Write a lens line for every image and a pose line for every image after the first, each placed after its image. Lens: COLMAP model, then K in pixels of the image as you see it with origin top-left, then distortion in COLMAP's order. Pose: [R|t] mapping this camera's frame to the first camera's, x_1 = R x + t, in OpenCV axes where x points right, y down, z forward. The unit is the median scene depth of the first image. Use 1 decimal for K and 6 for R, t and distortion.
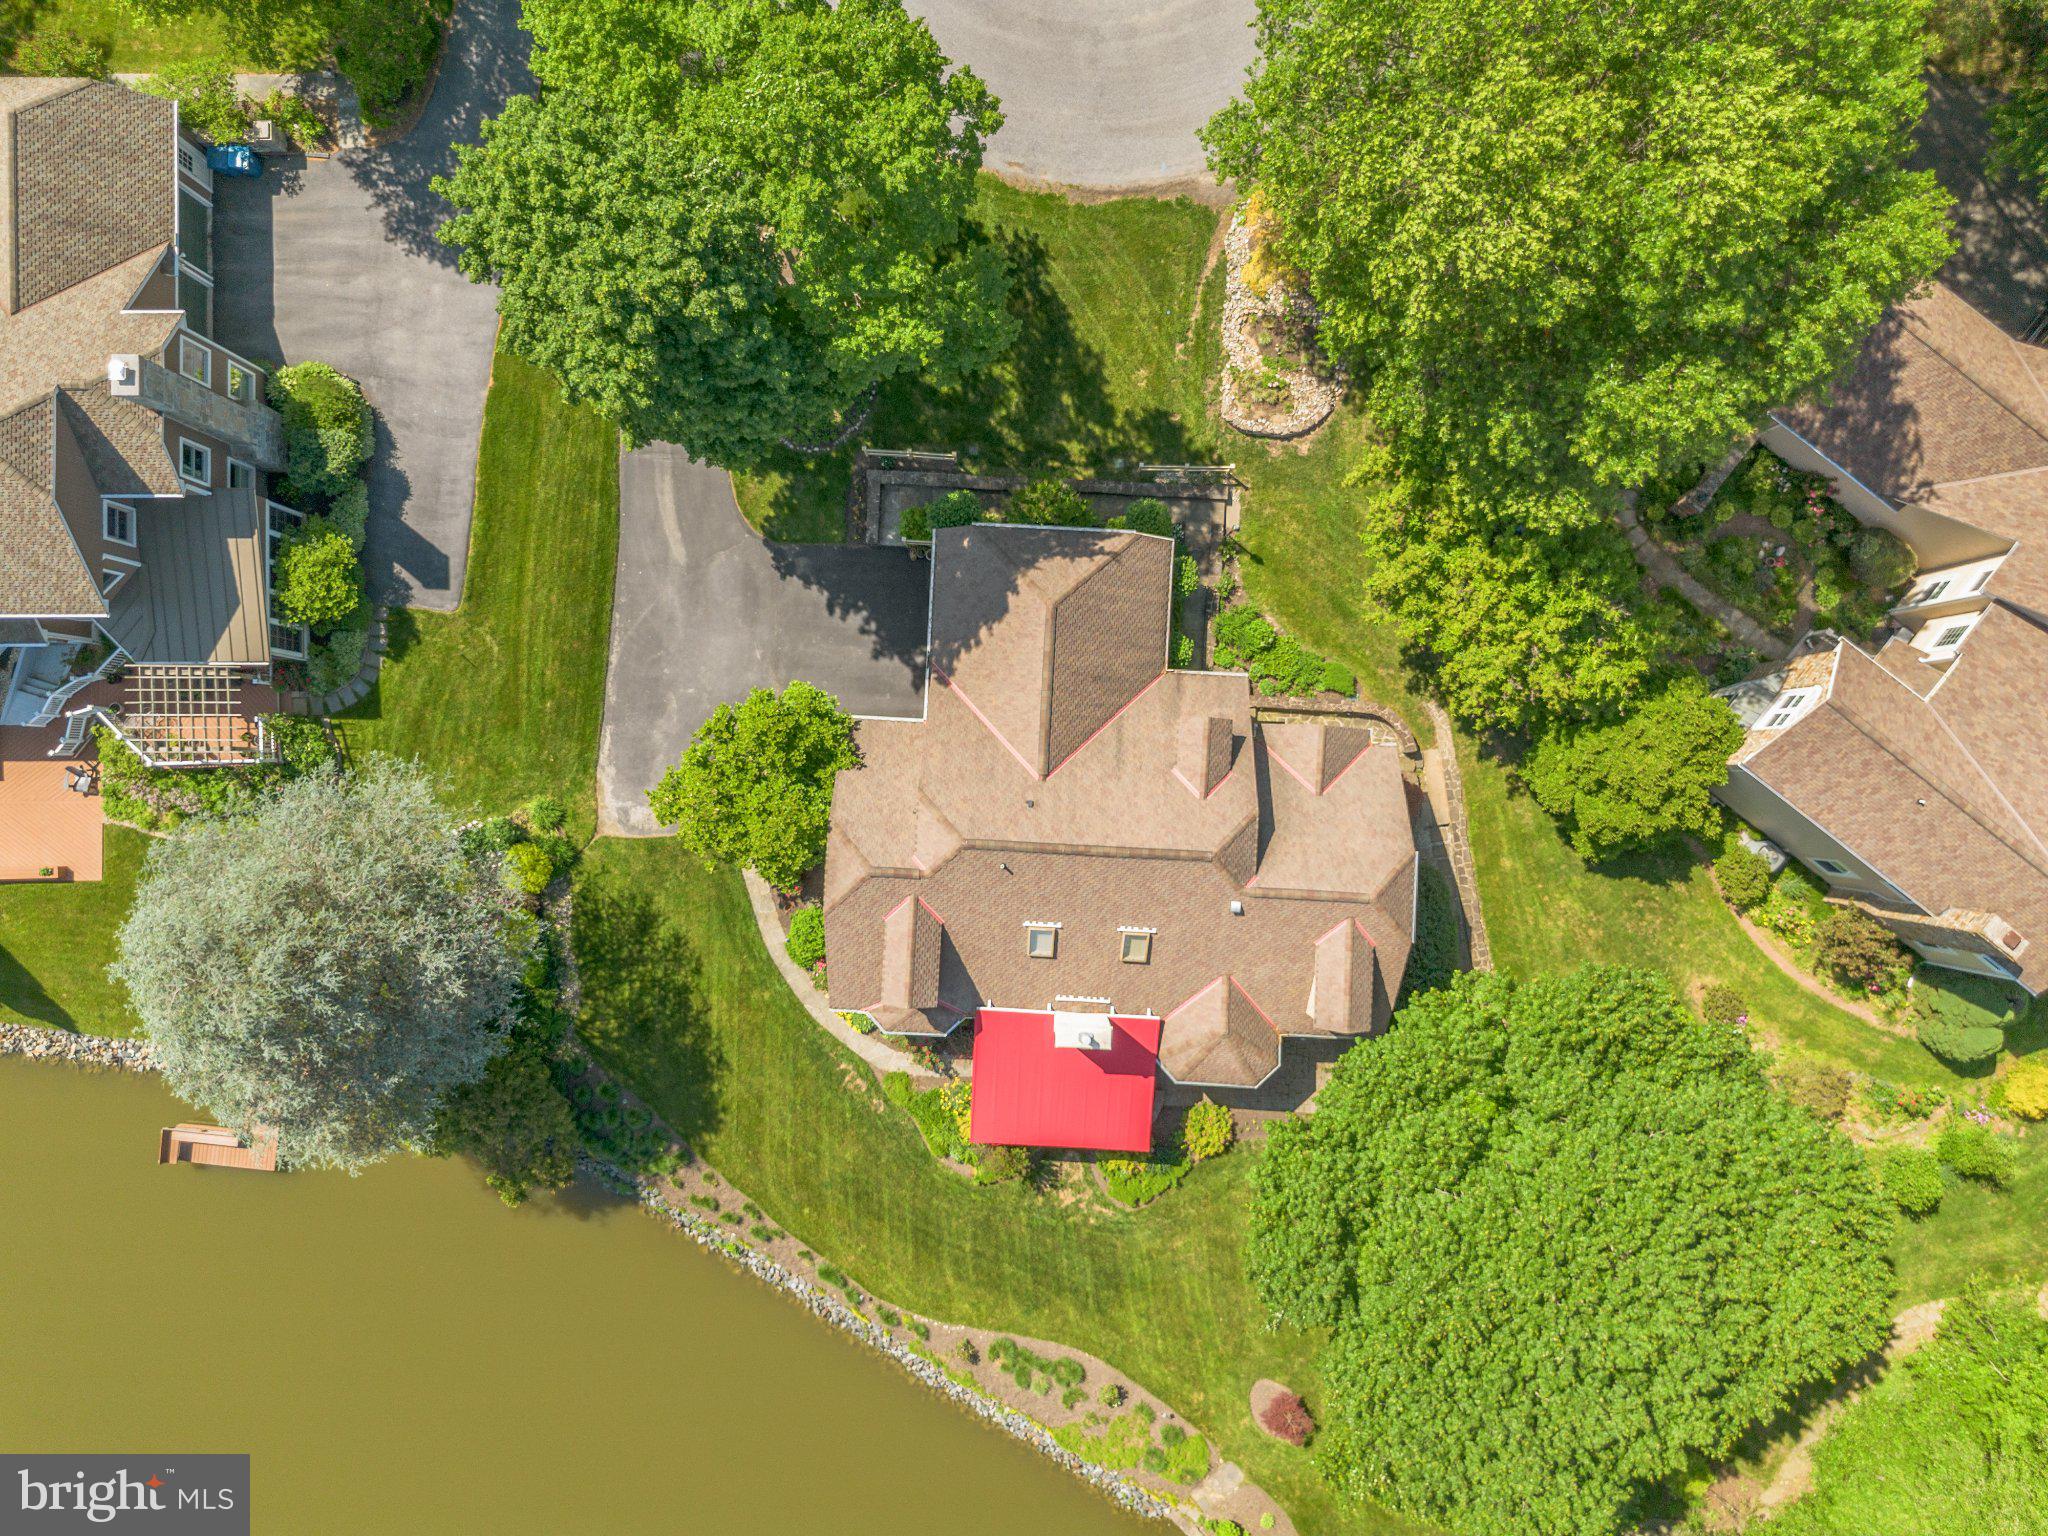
lens RADIAL K [[1462.8, 0, 1021.5], [0, 1462.8, 764.1], [0, 0, 1]] dist [0.049581, -0.038015]
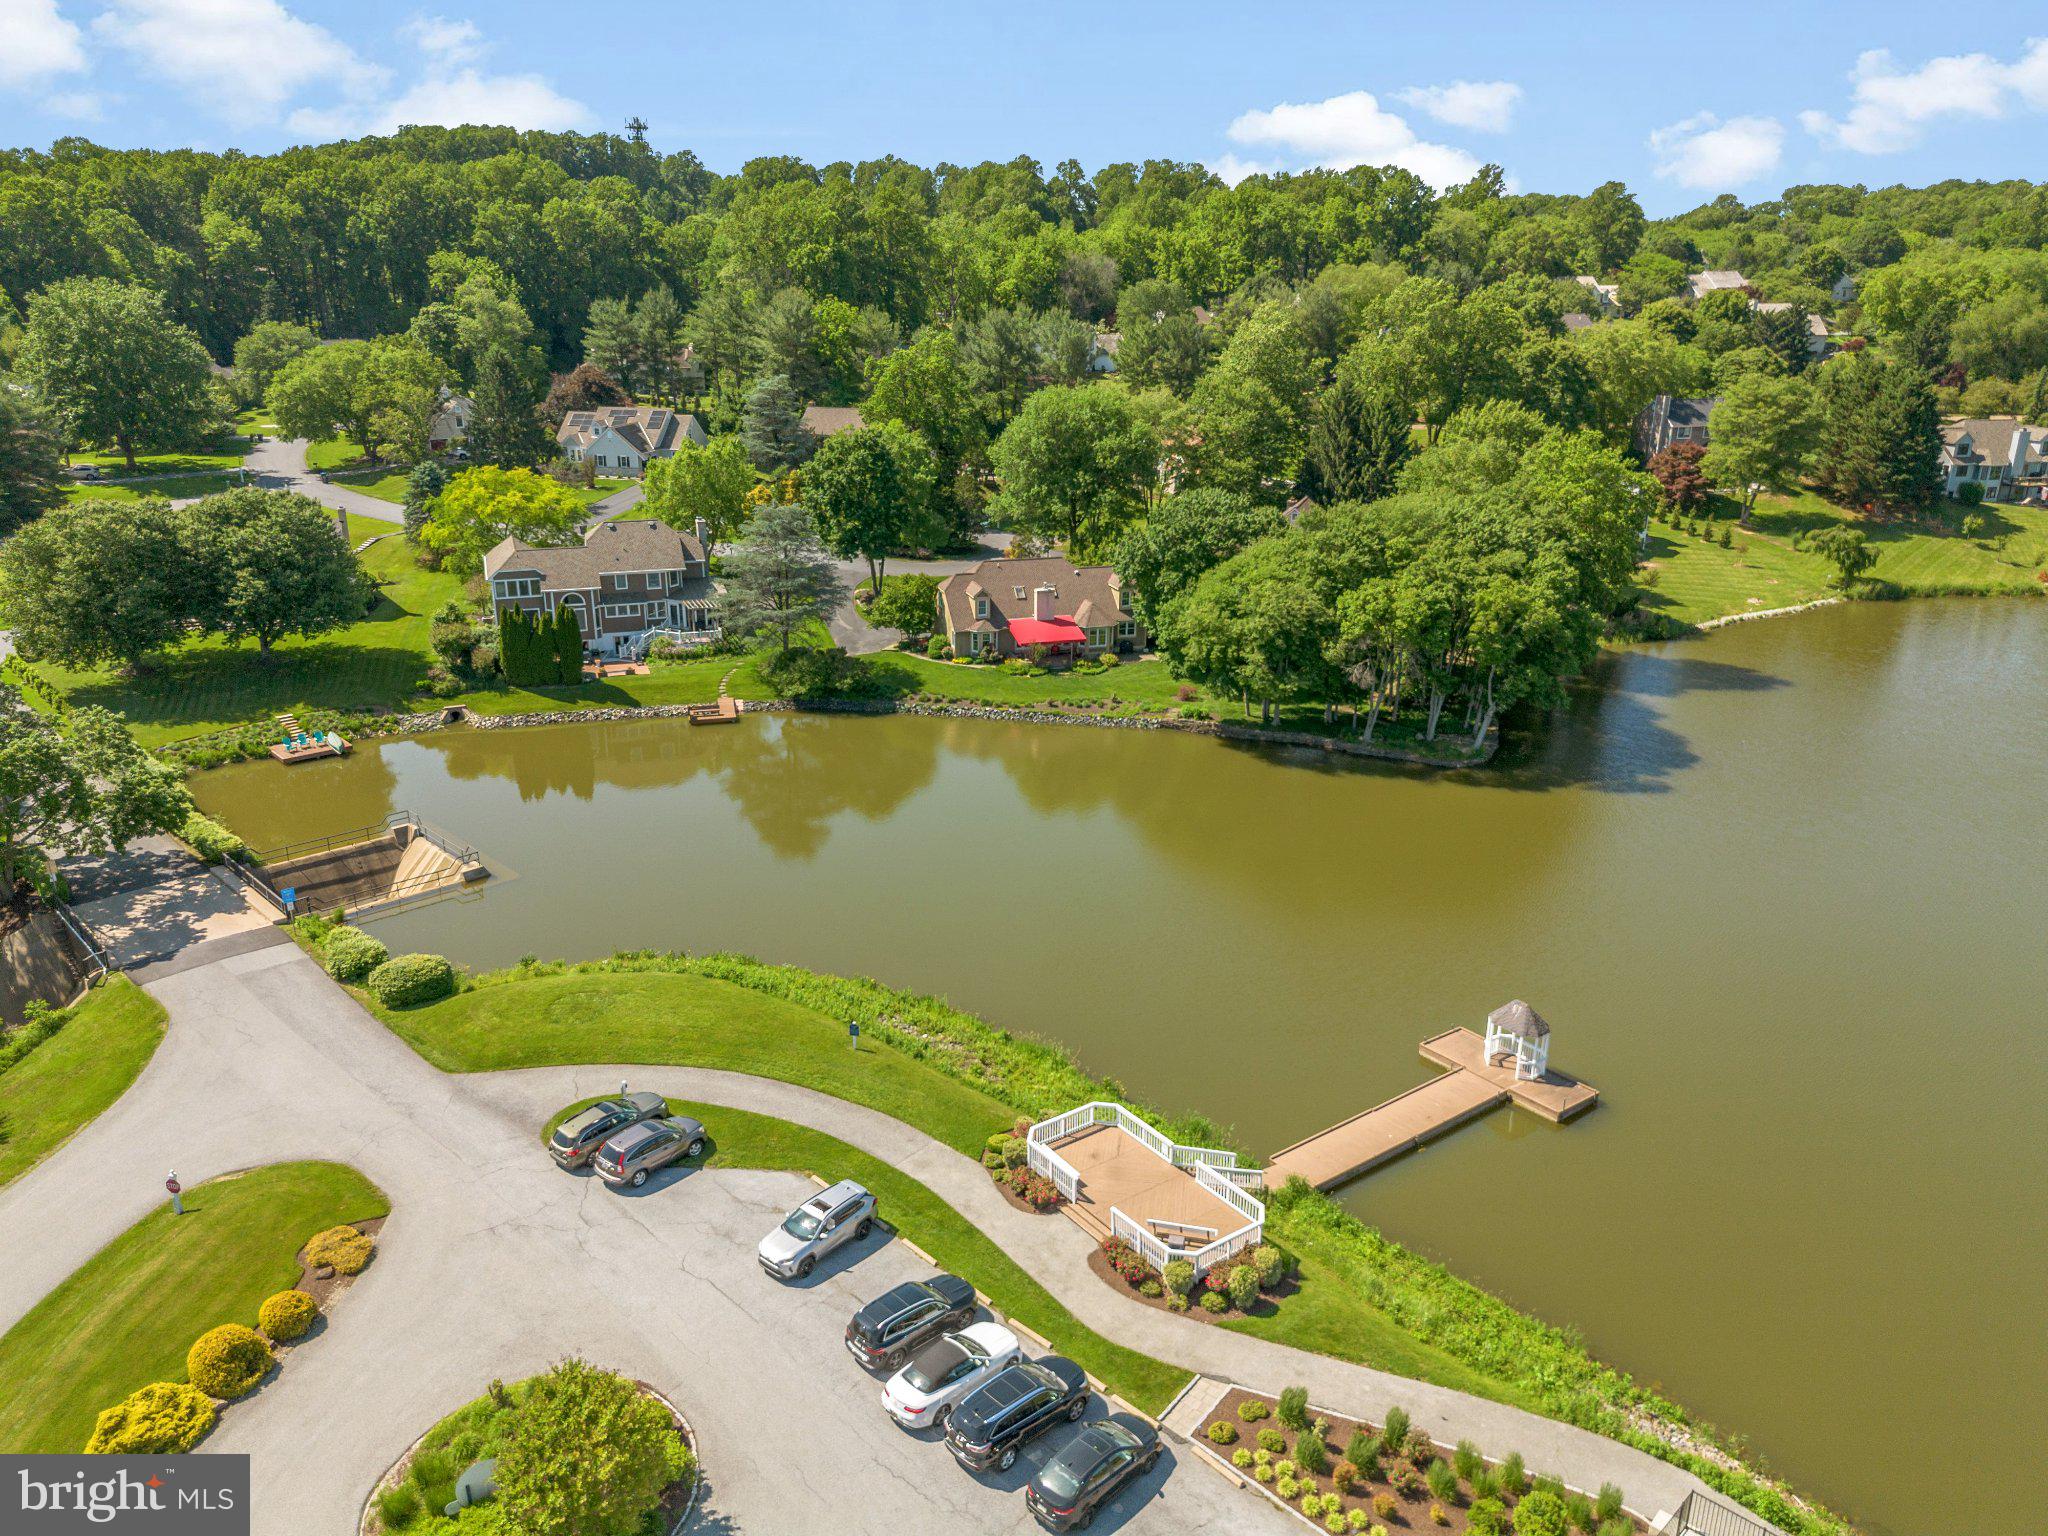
lens RADIAL K [[1462.8, 0, 1023.3], [0, 1462.8, 780.7], [0, 0, 1]] dist [0.049581, -0.038015]
pose [[0.941523, -0.105099, 0.320139, -0.889057], [0.336750, 0.326128, -0.883312, 2.636275], [-0.011571, 0.939465, 0.342449, 0.350053]]
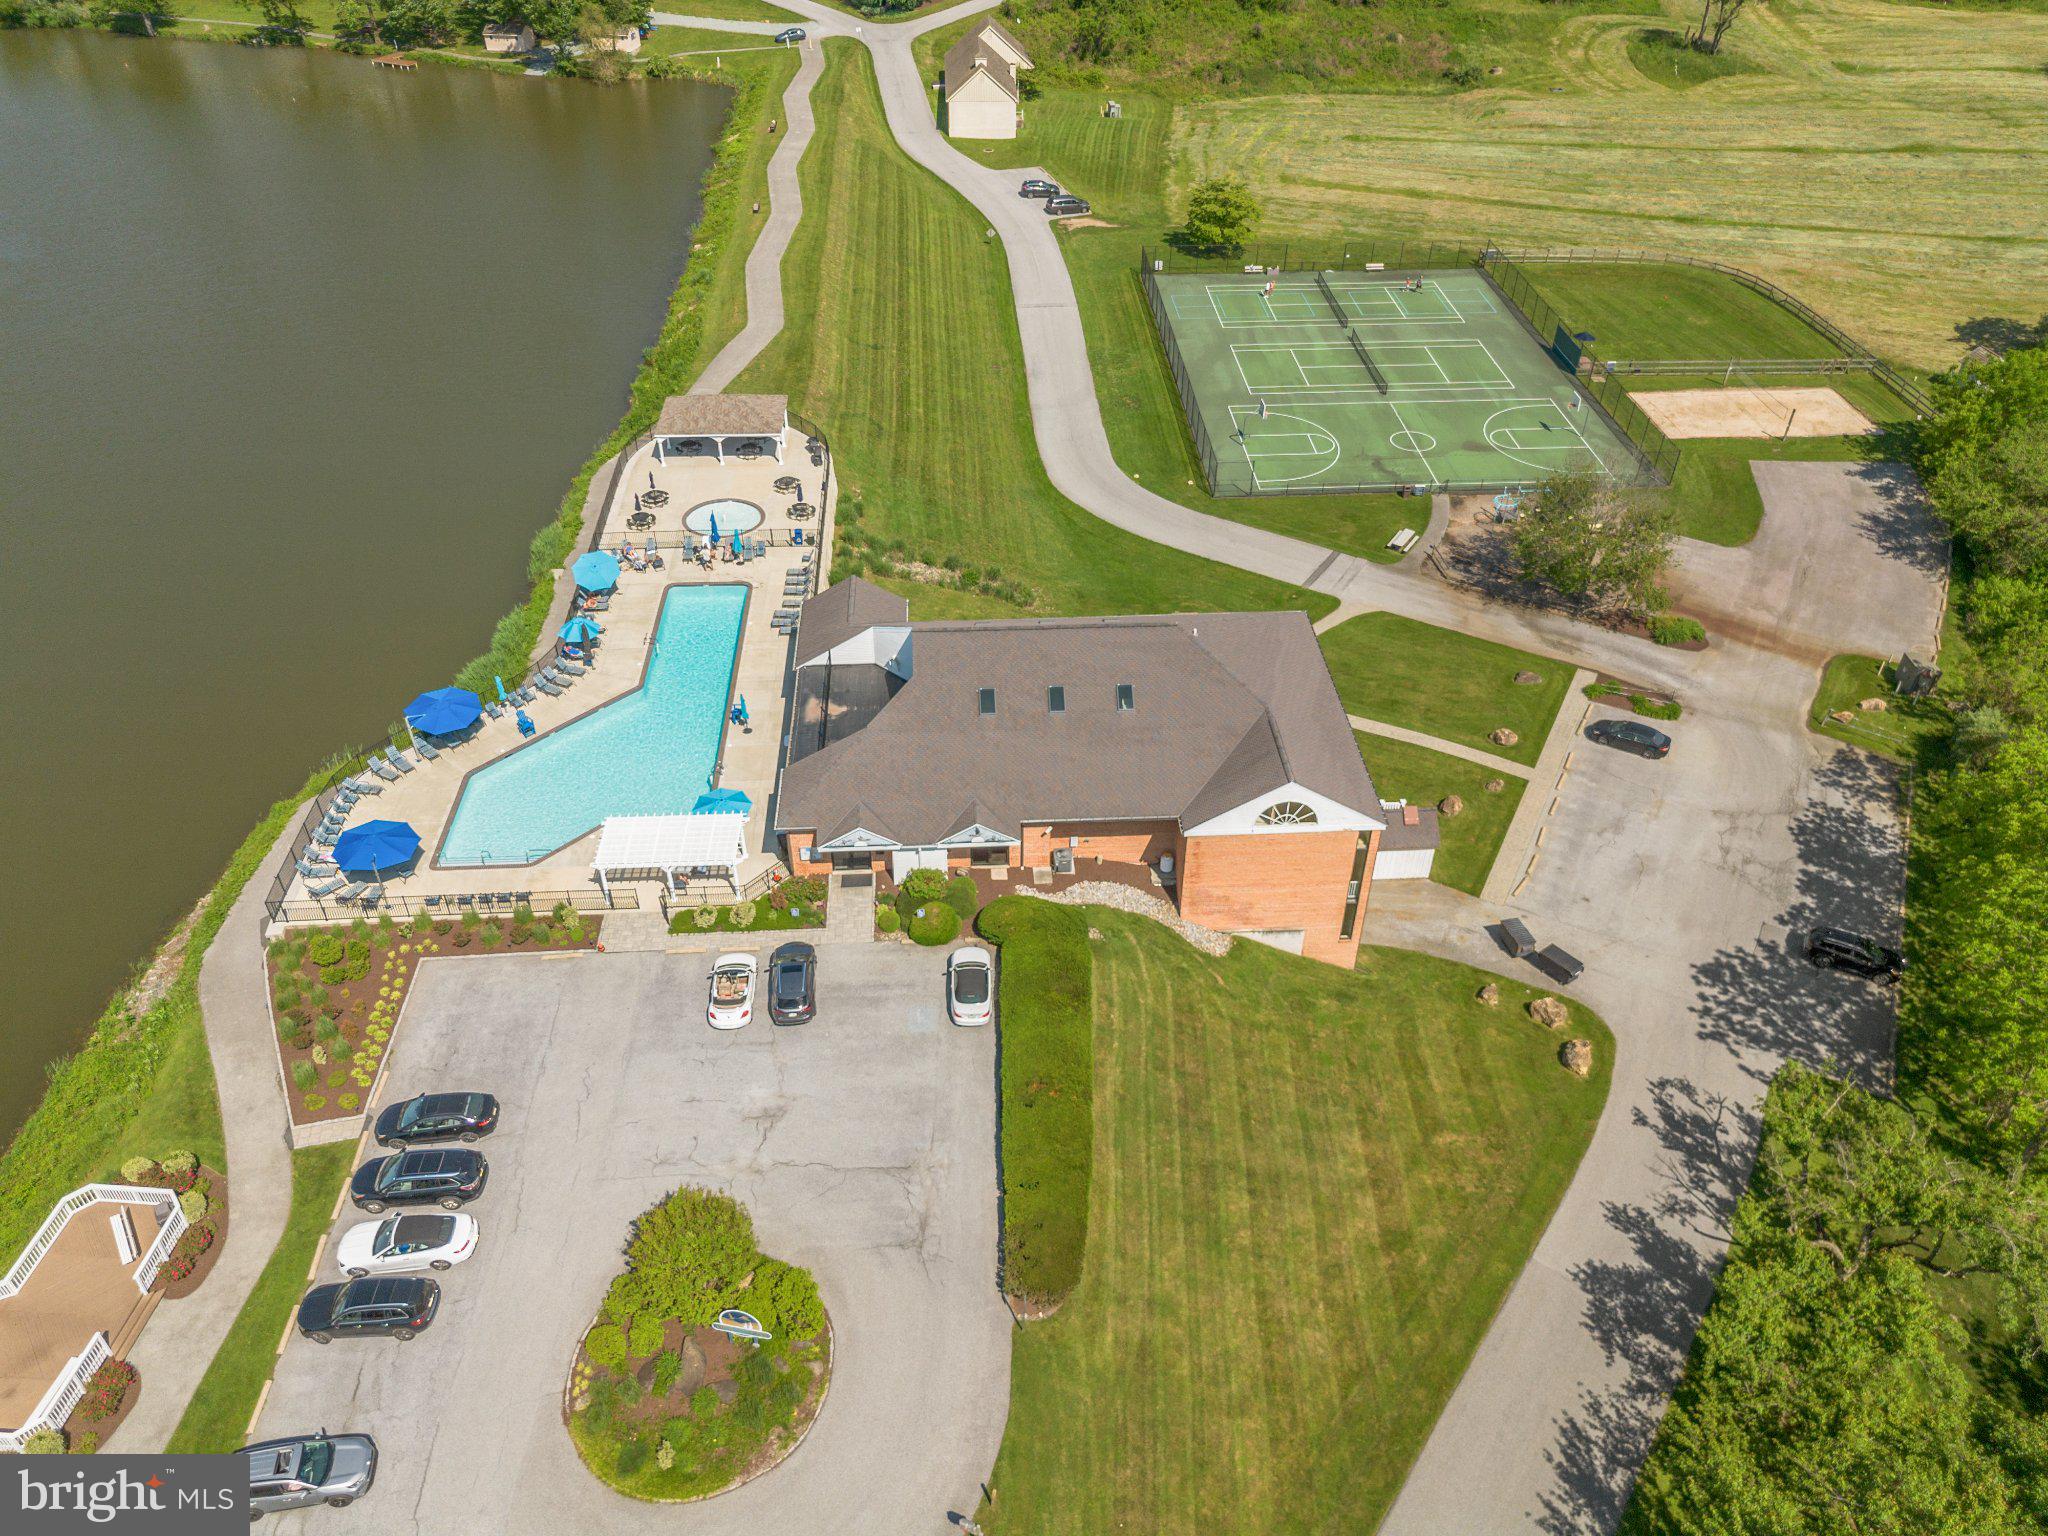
lens RADIAL K [[1462.8, 0, 1016.5], [0, 1462.8, 768.7], [0, 0, 1]] dist [0.049581, -0.038015]
pose [[-0.932706, -0.225693, 0.281287, -1.327247], [0.360432, -0.557032, 0.748200, 1.460348], [-0.012177, 0.799236, 0.600894, 0.064373]]
